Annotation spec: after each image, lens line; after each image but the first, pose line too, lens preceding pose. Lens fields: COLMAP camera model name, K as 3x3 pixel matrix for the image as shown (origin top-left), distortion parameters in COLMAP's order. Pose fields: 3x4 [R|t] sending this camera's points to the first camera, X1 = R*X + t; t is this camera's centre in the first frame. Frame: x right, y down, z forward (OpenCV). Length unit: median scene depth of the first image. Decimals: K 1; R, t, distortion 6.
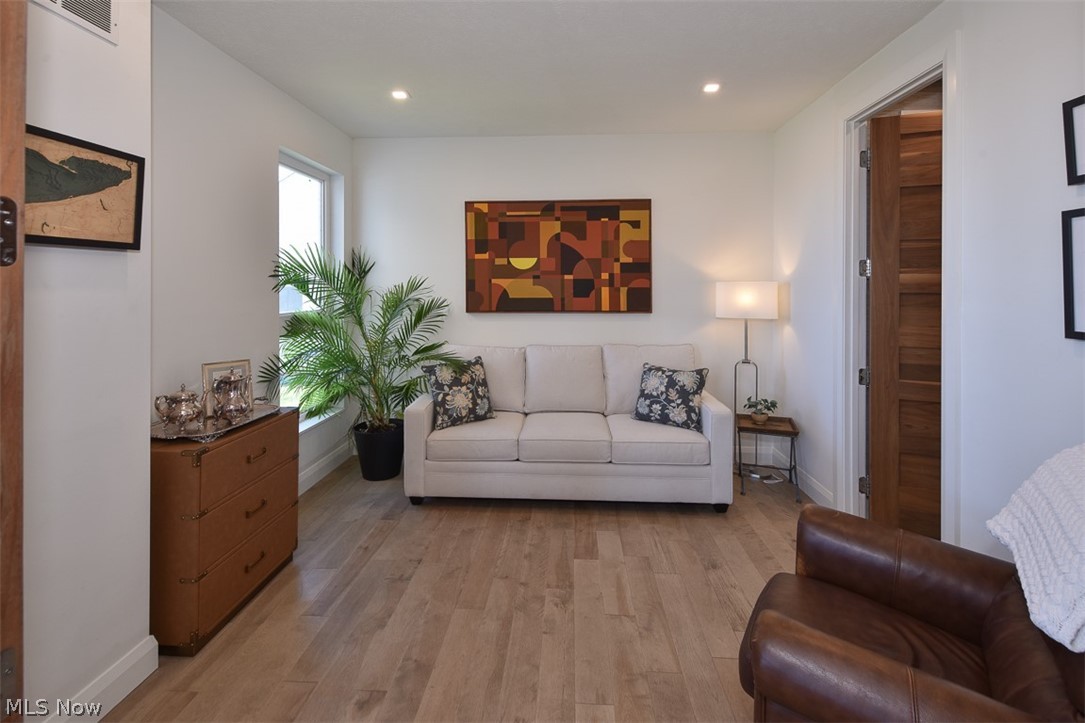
lens RADIAL K [[499.2, 0, 564.2], [0, 499.2, 288.3], [0, 0, 1]] dist [0.005085, -0.001659]
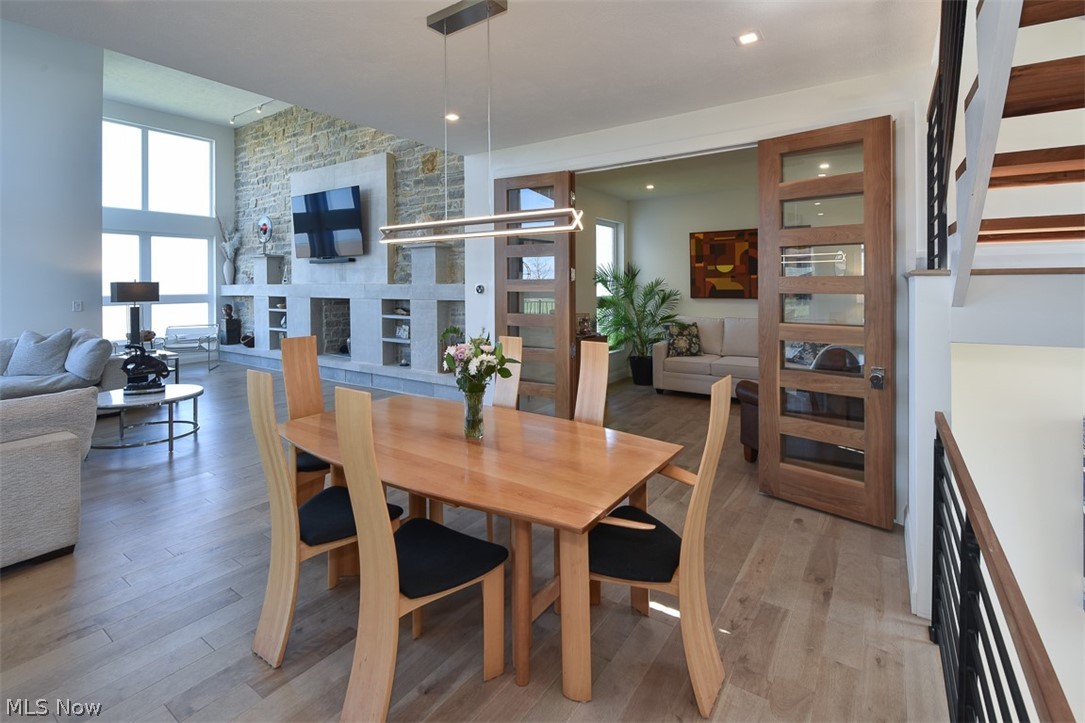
lens RADIAL K [[499.2, 0, 543.3], [0, 499.2, 282.0], [0, 0, 1]] dist [0.005085, -0.001659]
pose [[0.842028, -0.005661, -0.539404, 0.319998], [0.004256, 0.999984, -0.003850, -0.001916], [0.539417, 0.000946, 0.842039, -0.754684]]
